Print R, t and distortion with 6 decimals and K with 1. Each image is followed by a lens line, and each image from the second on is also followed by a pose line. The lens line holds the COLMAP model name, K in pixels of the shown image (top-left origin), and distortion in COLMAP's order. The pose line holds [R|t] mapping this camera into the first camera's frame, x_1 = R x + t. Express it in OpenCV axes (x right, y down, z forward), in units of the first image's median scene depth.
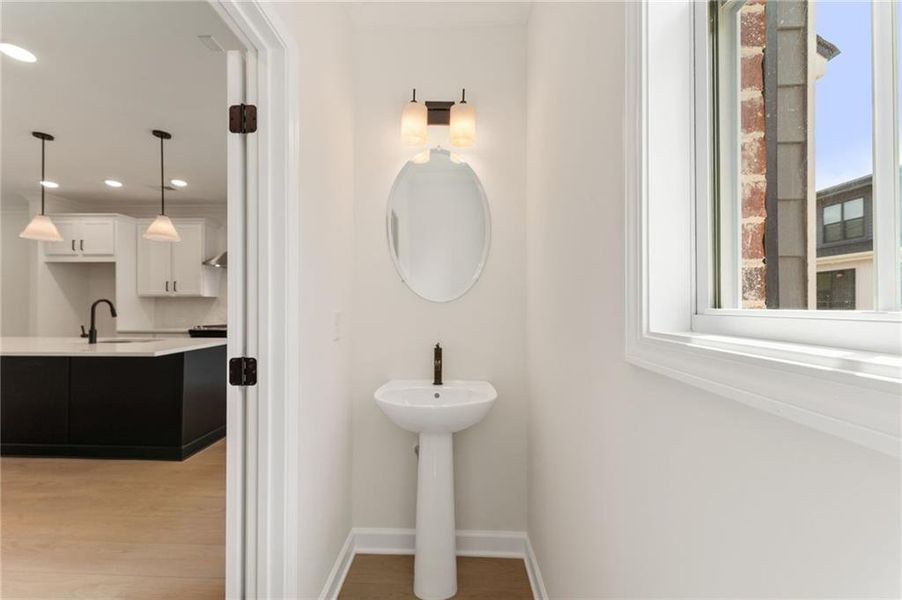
lens RADIAL K [[362.3, 0, 444.7], [0, 362.3, 304.0], [0, 0, 1]] dist [0.002101, 0.000114]
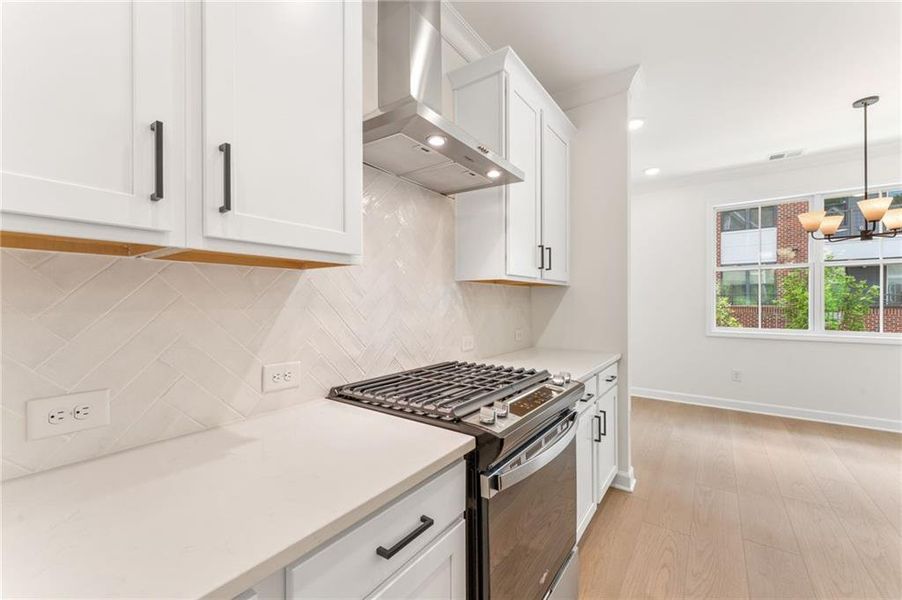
lens RADIAL K [[362.3, 0, 444.7], [0, 362.3, 304.0], [0, 0, 1]] dist [0.002101, 0.000114]
pose [[0.562198, -0.008160, 0.826963, -0.872858], [0.000223, 0.999953, 0.009715, -0.000205], [-0.827003, -0.005277, 0.562173, 0.909408]]
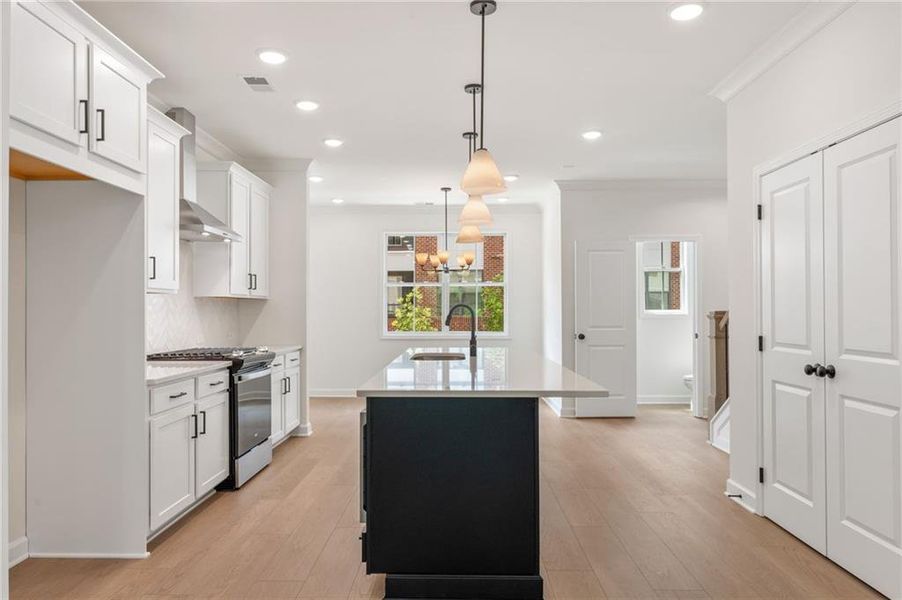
lens RADIAL K [[596.1, 0, 451.0], [0, 596.1, 300.0], [0, 0, 1]] dist [0.001476, -0.000570]
pose [[-0.031378, 0.017467, 0.999355, -1.566590], [-0.000886, 0.999846, -0.017504, 0.001458], [-0.999507, -0.001435, -0.031358, 0.719540]]
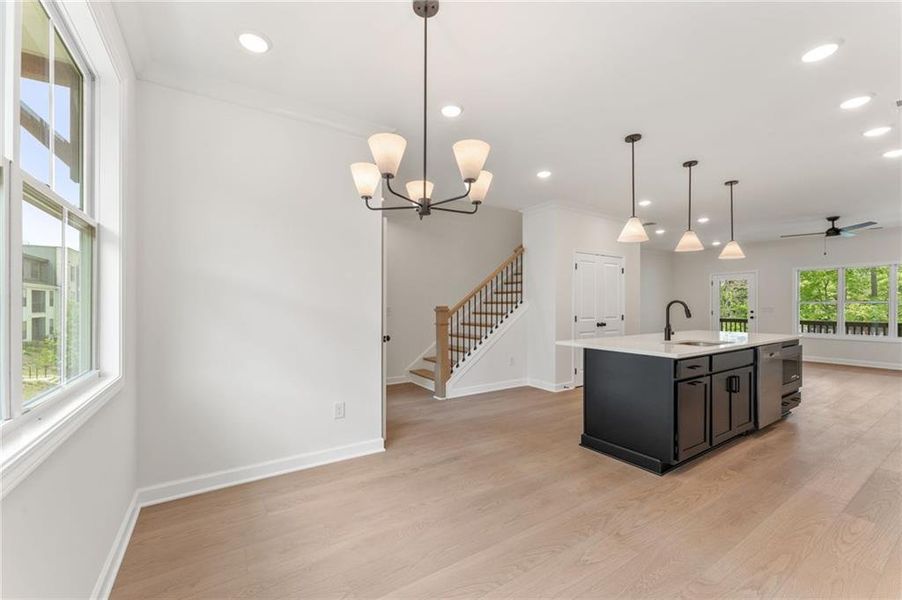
lens RADIAL K [[362.3, 0, 444.7], [0, 362.3, 304.0], [0, 0, 1]] dist [0.002101, 0.000114]
pose [[-0.819996, -0.002462, -0.572364, 0.157852], [-0.001217, 0.999996, -0.002558, -0.000742], [0.572368, -0.001400, -0.819995, 1.004068]]
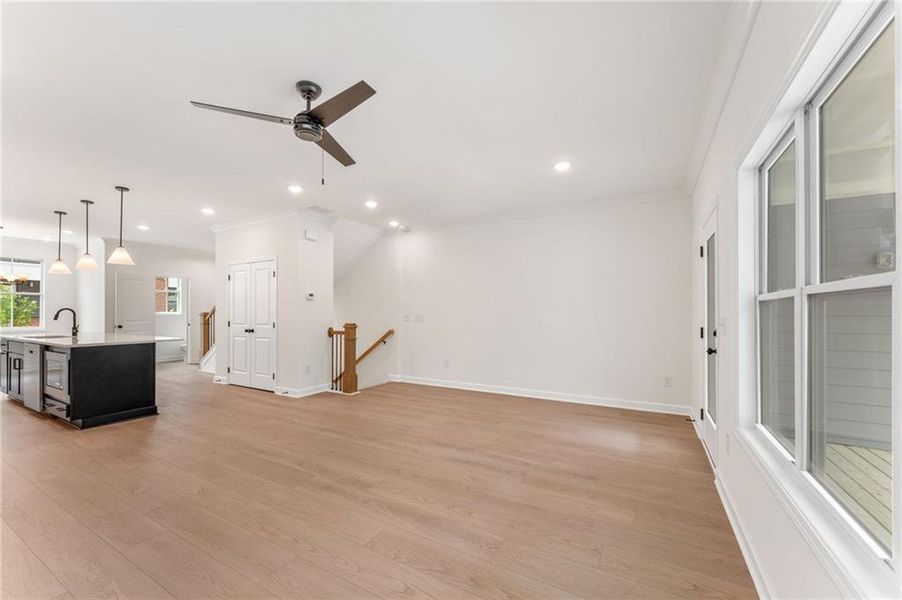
lens RADIAL K [[361.6, 0, 442.3], [0, 361.6, 310.6], [0, 0, 1]] dist [-0.001255, -0.000297]
pose [[-0.884930, 0.001786, 0.465720, -2.097052], [-0.000341, 0.999990, -0.004483, 0.001275], [-0.465723, -0.004126, -0.884921, 1.089497]]
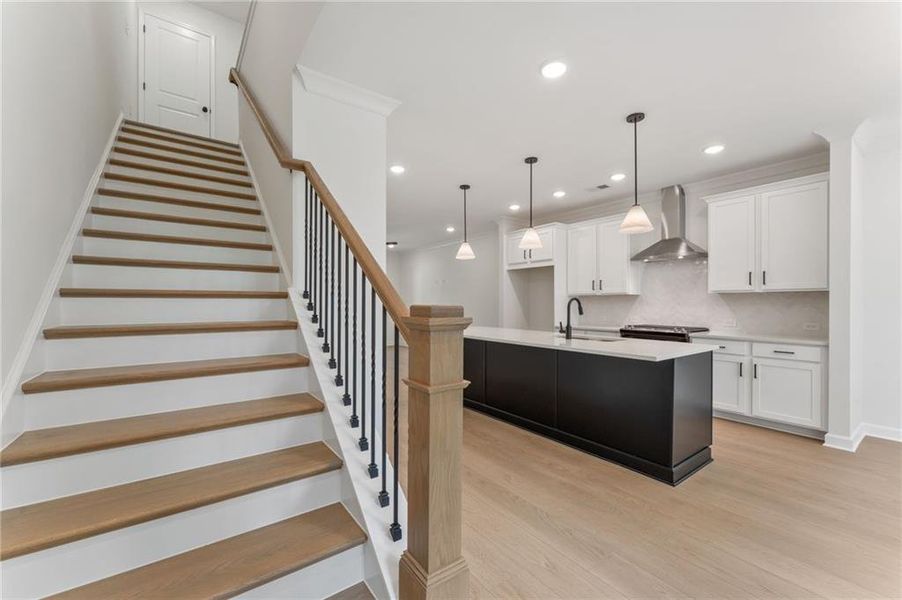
lens RADIAL K [[362.3, 0, 444.7], [0, 362.3, 304.0], [0, 0, 1]] dist [0.002101, 0.000114]
pose [[0.617820, 0.001409, -0.786318, -0.232169], [0.001026, 0.999996, 0.002598, 0.001445], [0.786319, -0.002411, 0.617816, 0.031631]]
